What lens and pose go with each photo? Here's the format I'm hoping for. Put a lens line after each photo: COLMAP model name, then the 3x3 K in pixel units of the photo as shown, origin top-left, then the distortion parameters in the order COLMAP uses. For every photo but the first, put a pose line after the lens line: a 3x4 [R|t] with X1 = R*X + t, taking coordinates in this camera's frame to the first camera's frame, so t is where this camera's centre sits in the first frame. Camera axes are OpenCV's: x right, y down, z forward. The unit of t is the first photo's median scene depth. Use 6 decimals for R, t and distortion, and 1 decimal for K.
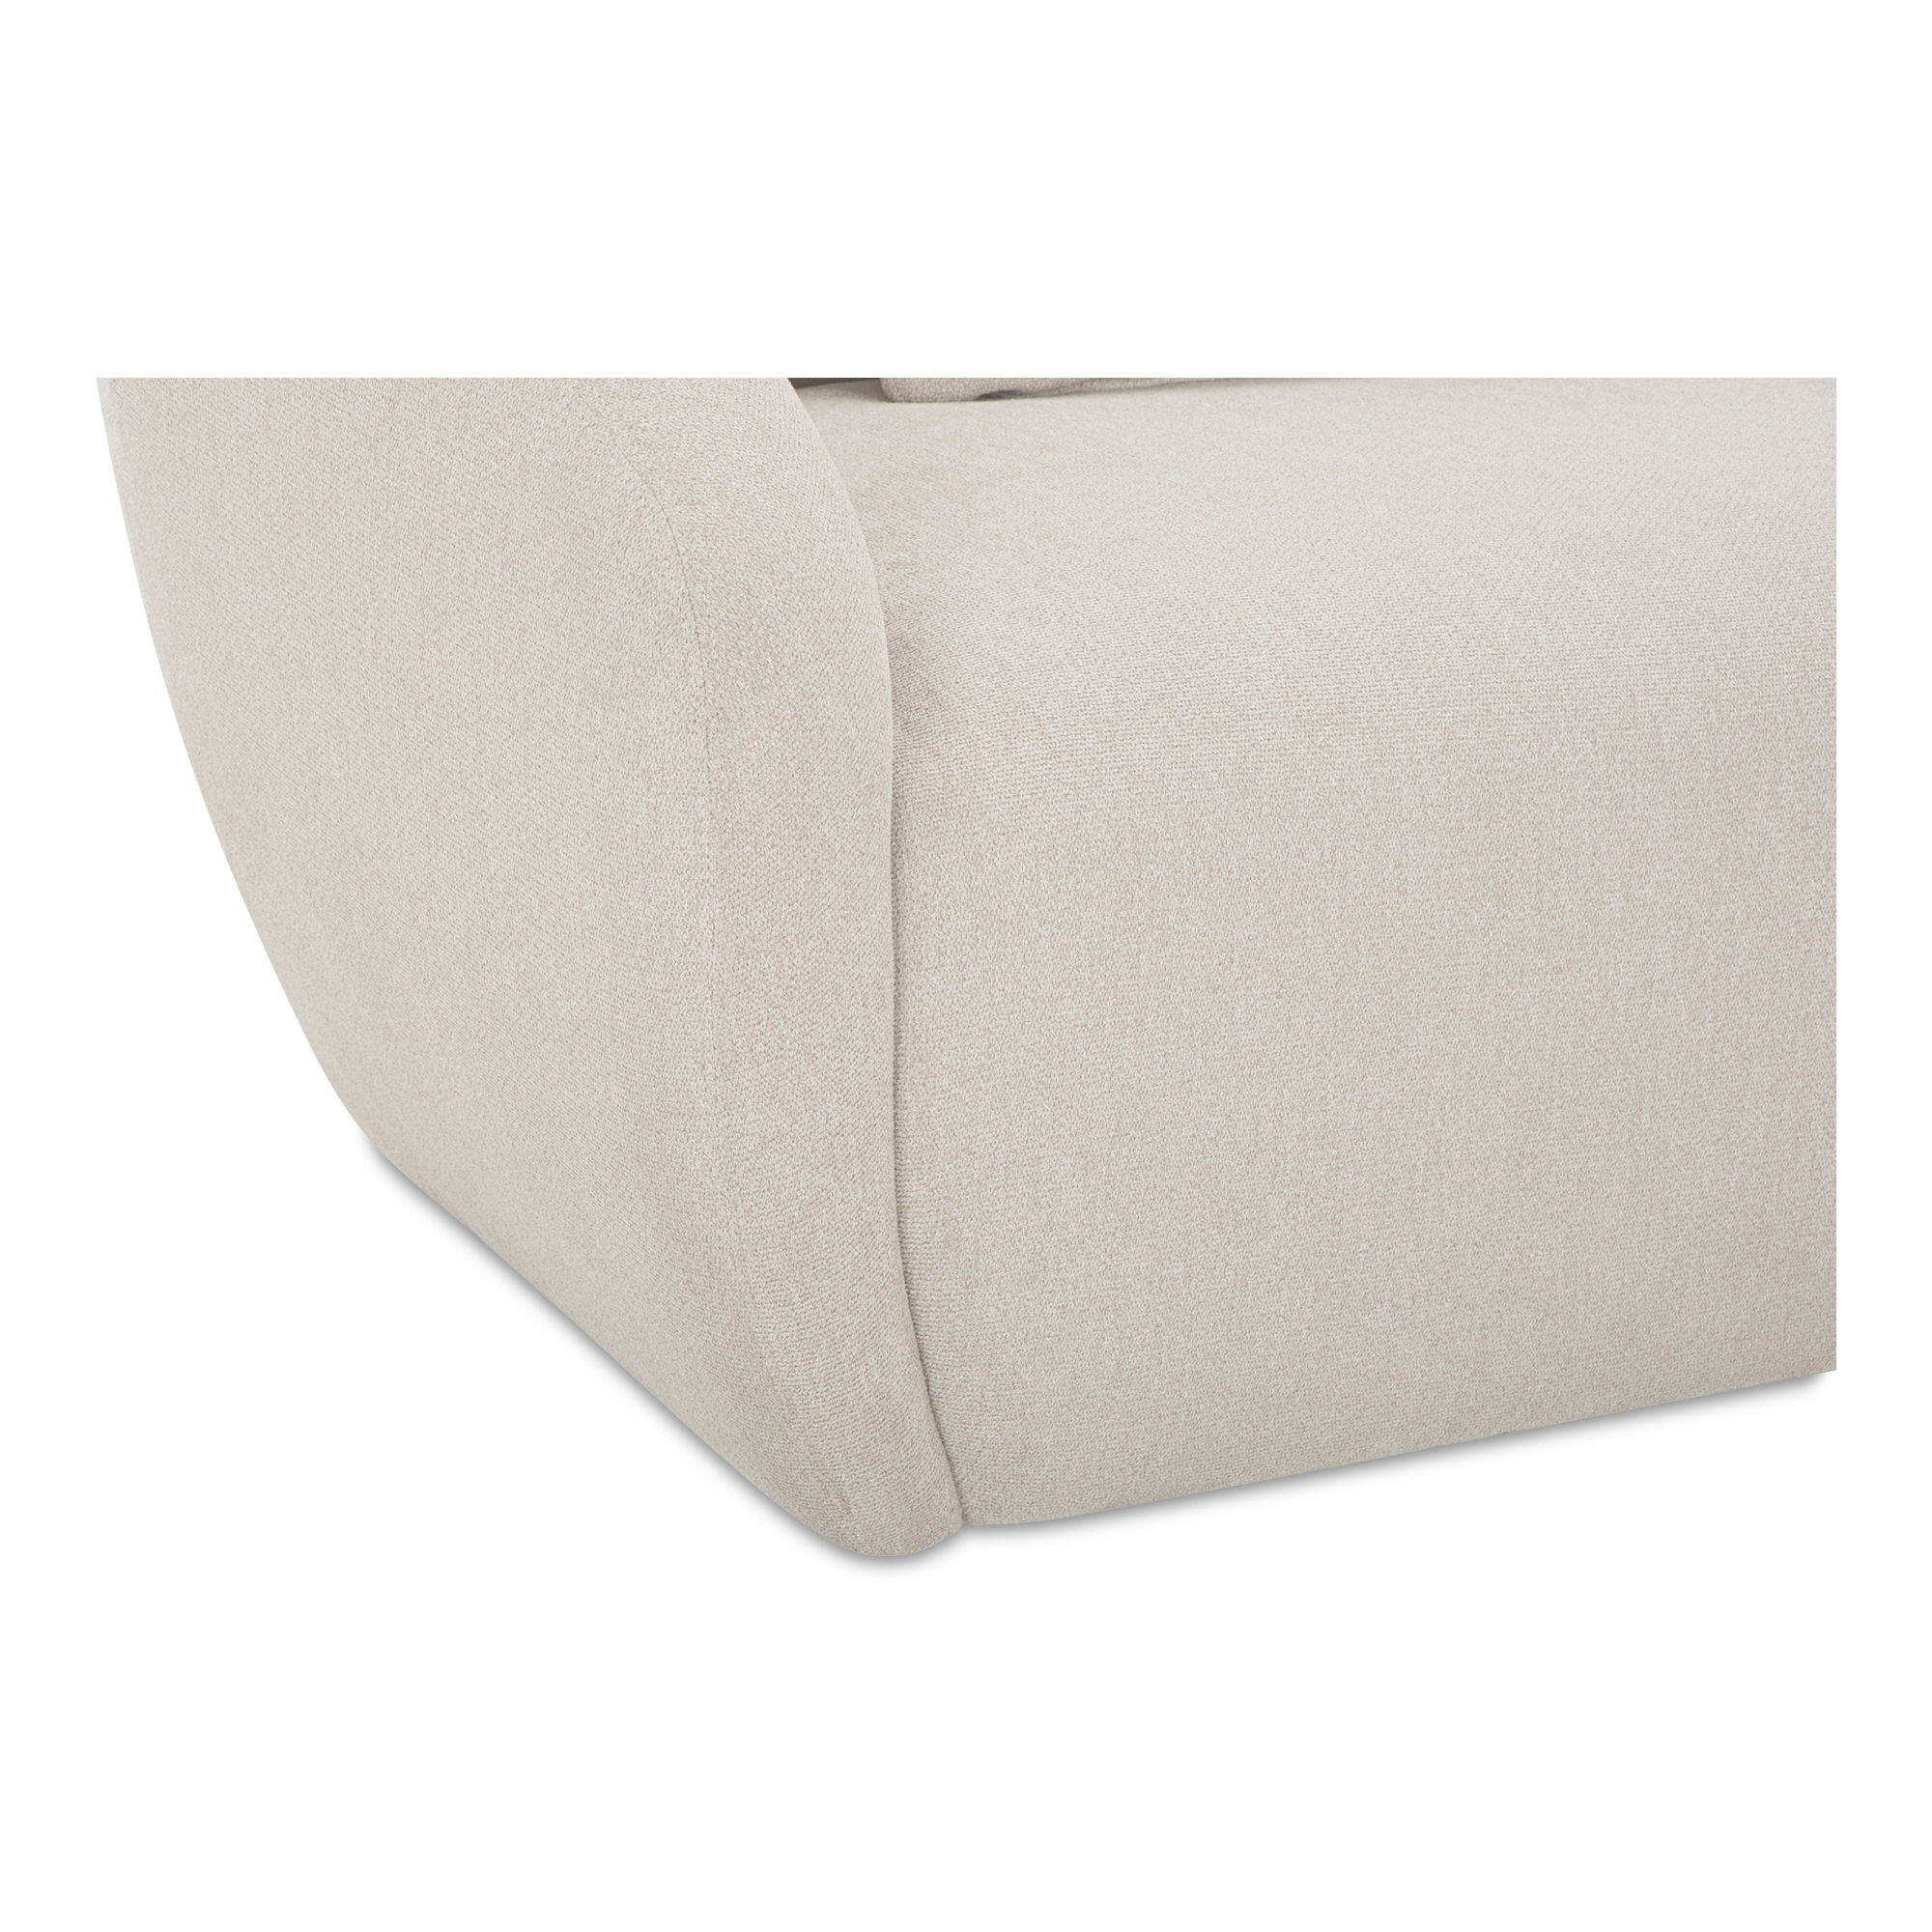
lens RADIAL K [[5557.3, 0, 906.8], [0, 5557.3, 1123.4], [0, 0, 1]] dist [0.397712, 0.723013]
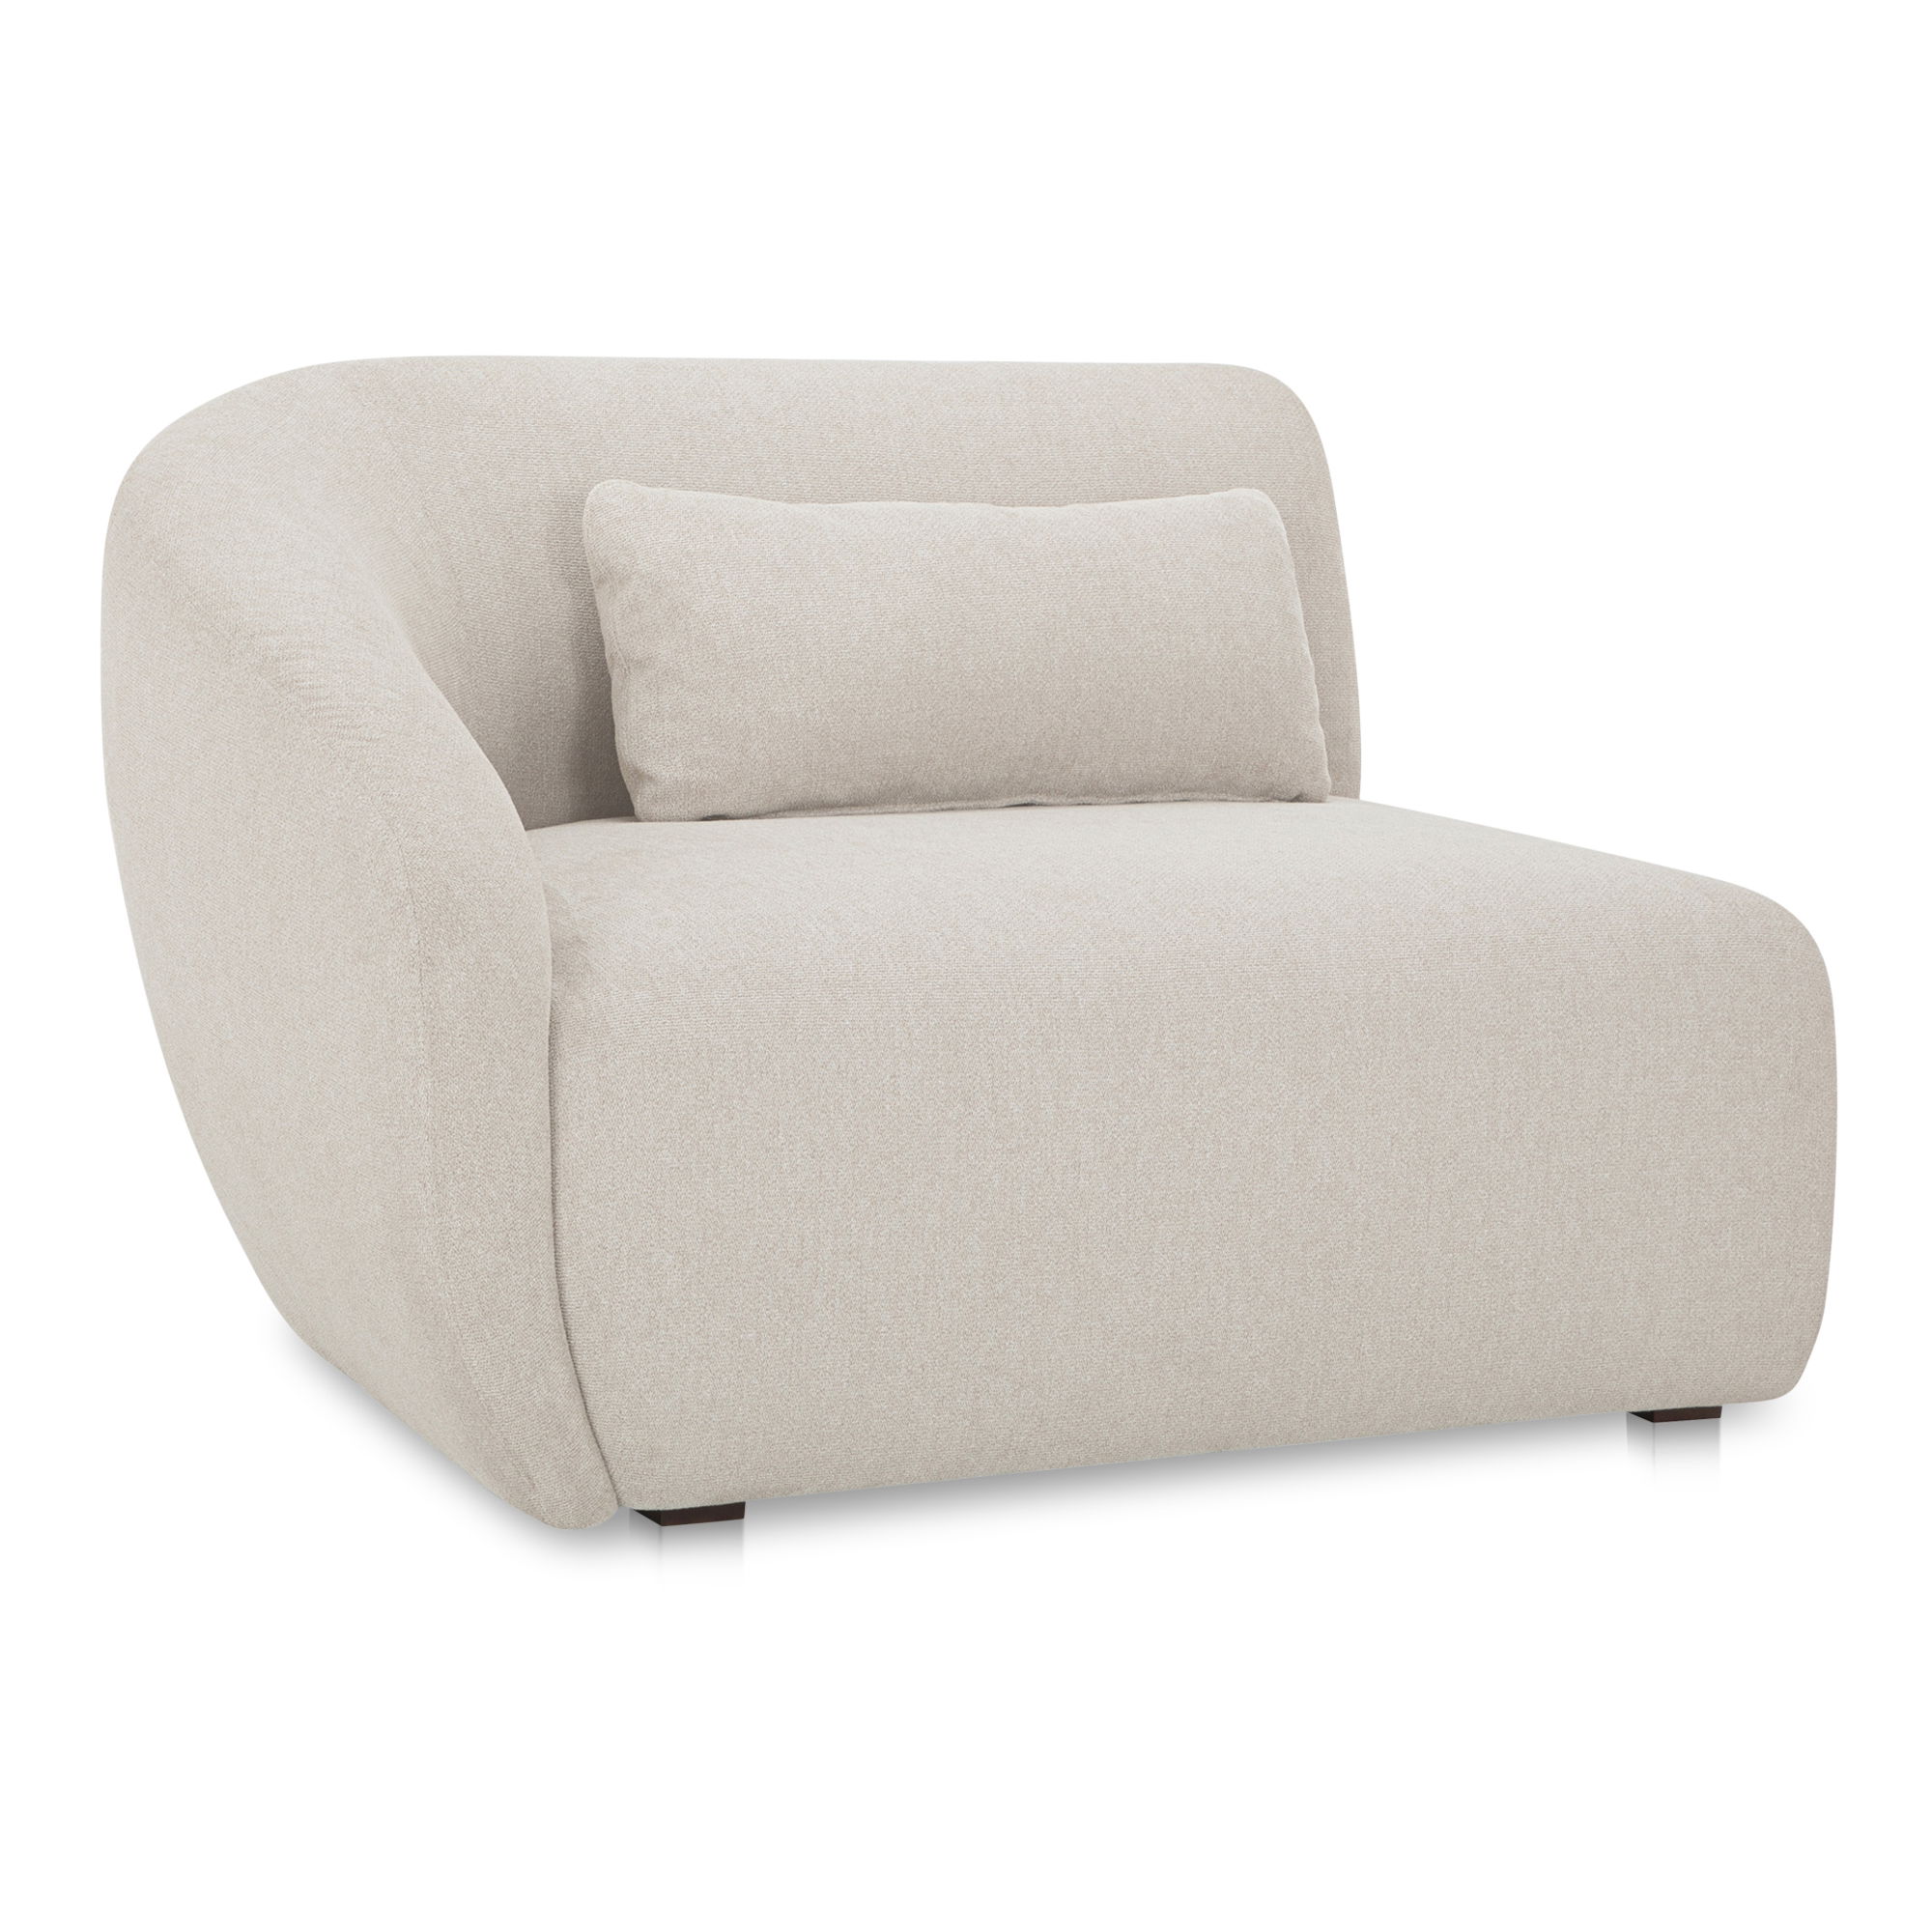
lens RADIAL K [[5936.6, 0, 966.0], [0, 5936.6, 966.0], [0, 0, 1]] dist [0.130603, -0.222810]
pose [[0.997960, -0.012984, -0.062505, 0.216837], [0.002911, 0.987335, -0.158620, 0.190823], [0.063772, 0.158115, 0.985359, -0.656684]]
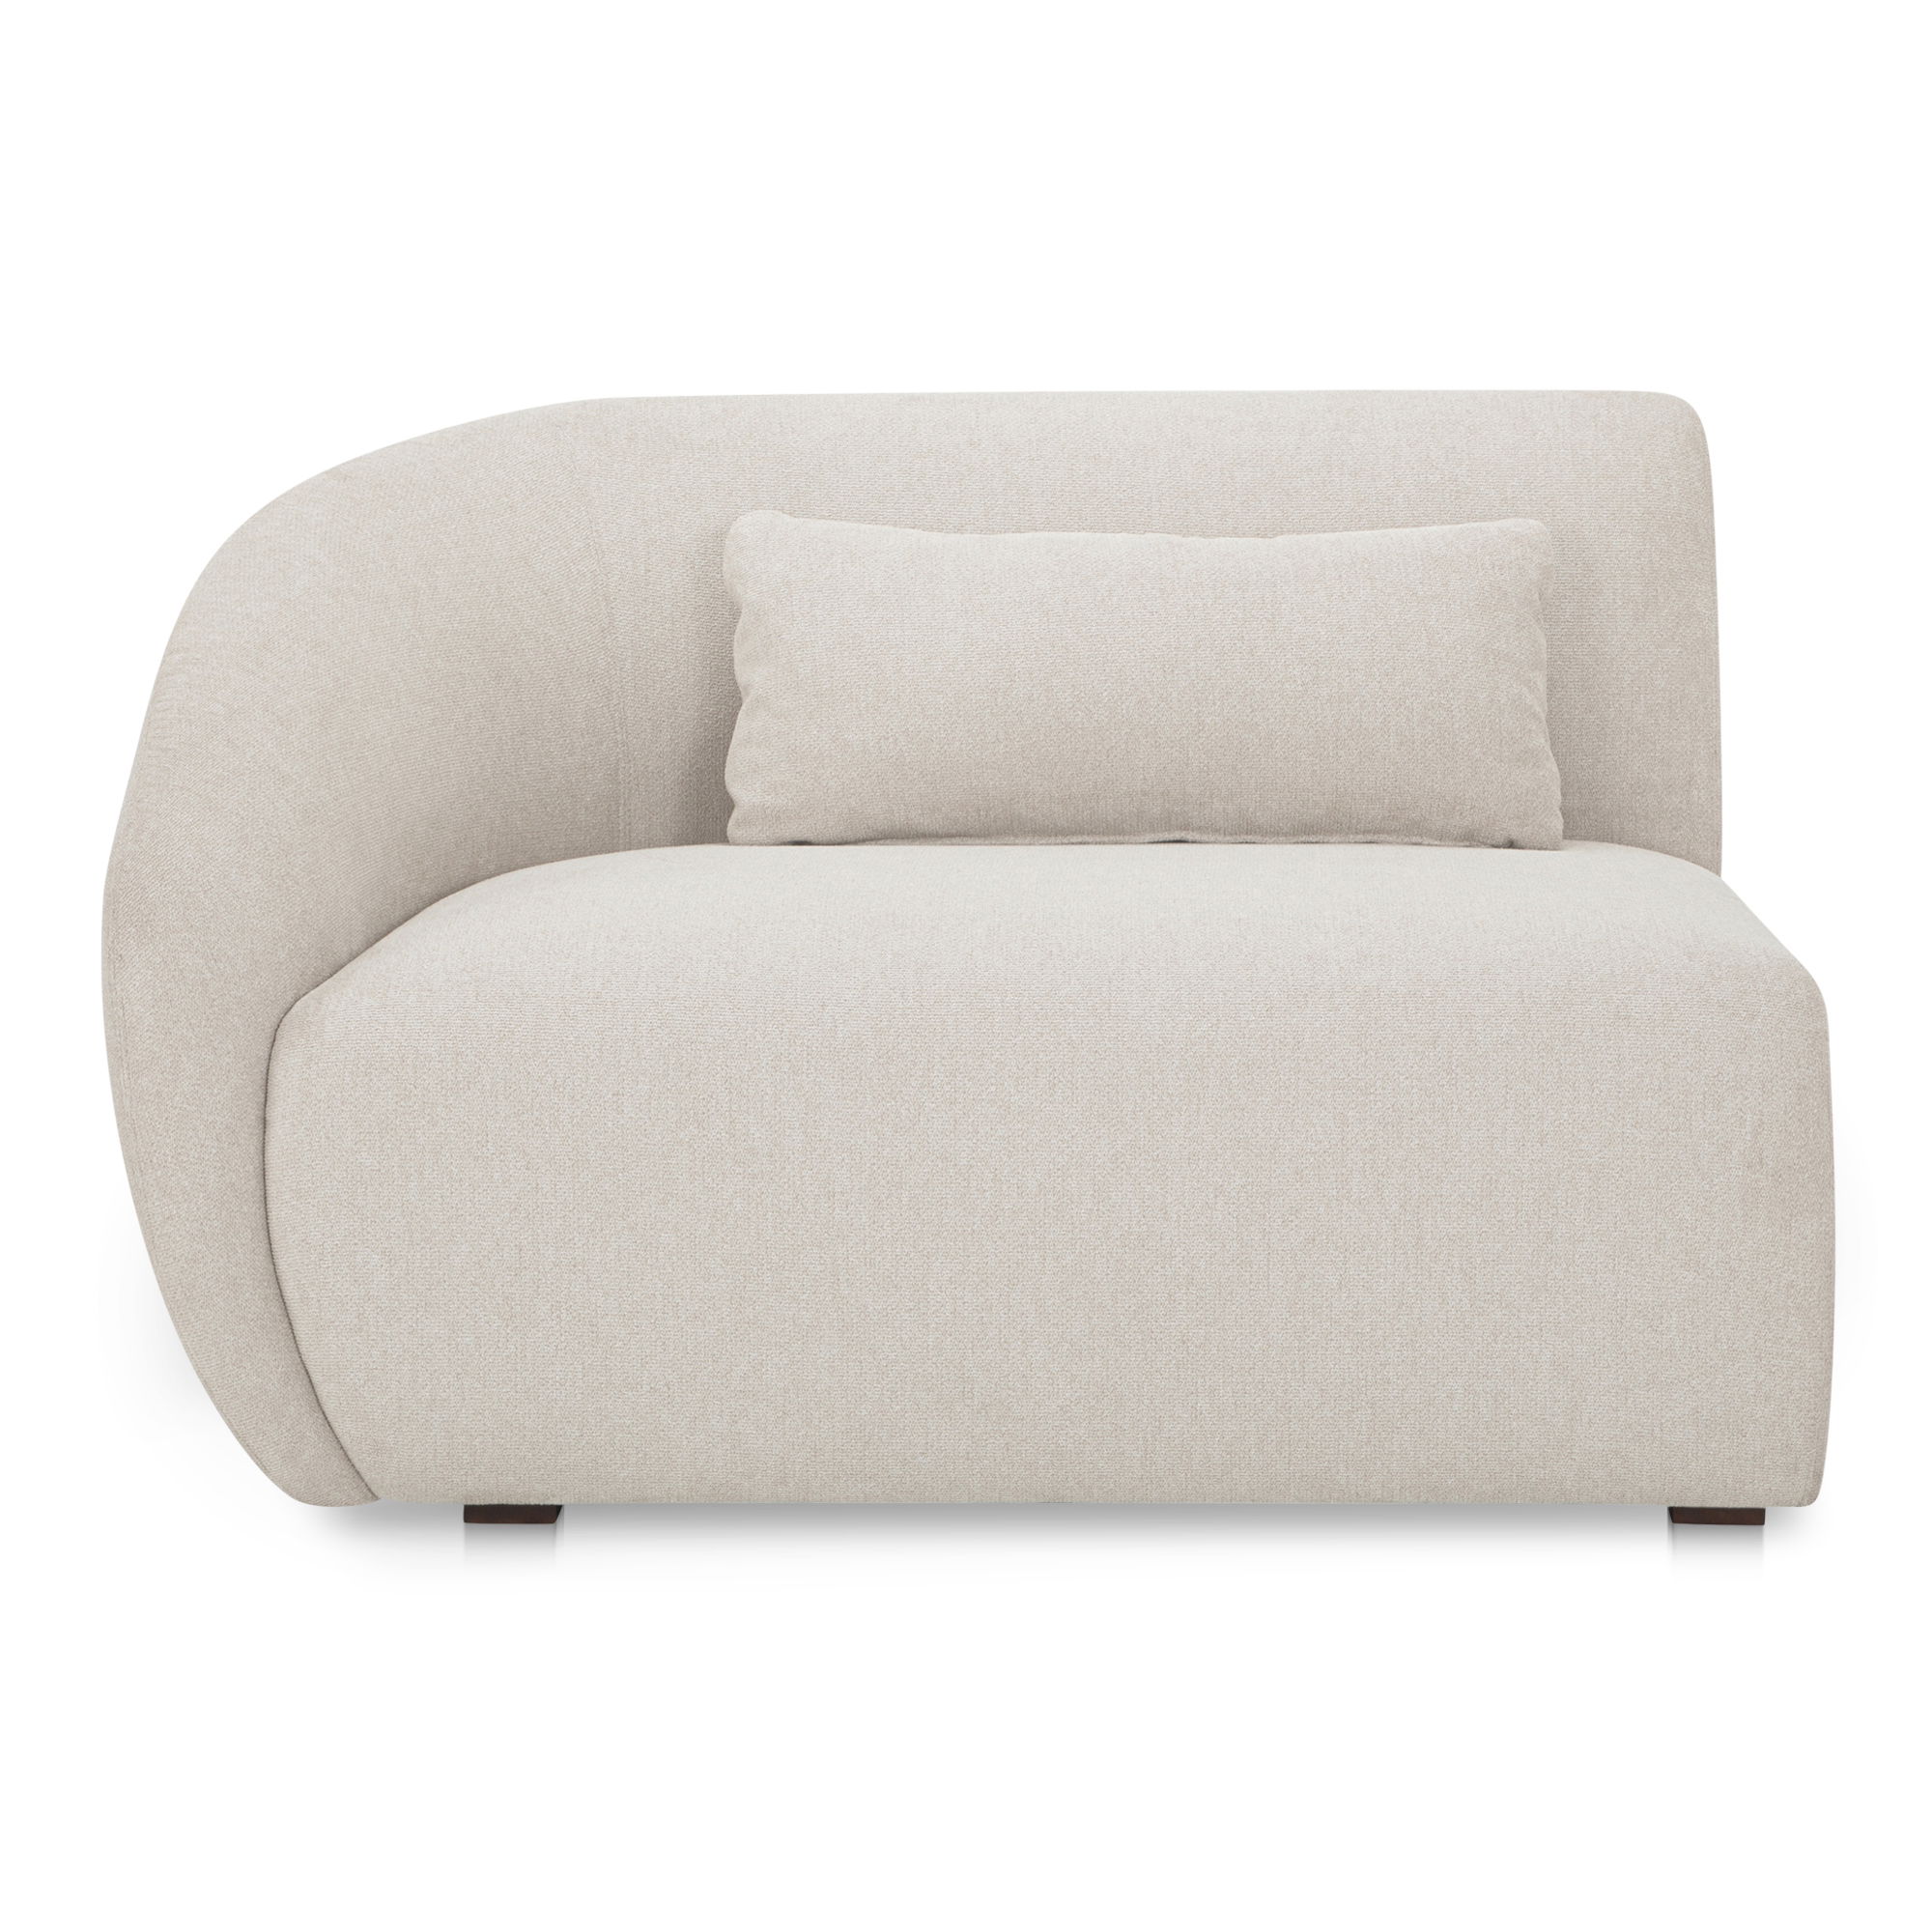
lens RADIAL K [[5936.6, 0, 966.0], [0, 5936.6, 966.0], [0, 0, 1]] dist [0.130603, -0.222810]
pose [[0.819421, 0.021552, -0.572786, 1.153296], [-0.122293, 0.982858, -0.137969, 0.140754], [0.559994, 0.183102, 0.808010, -0.317443]]
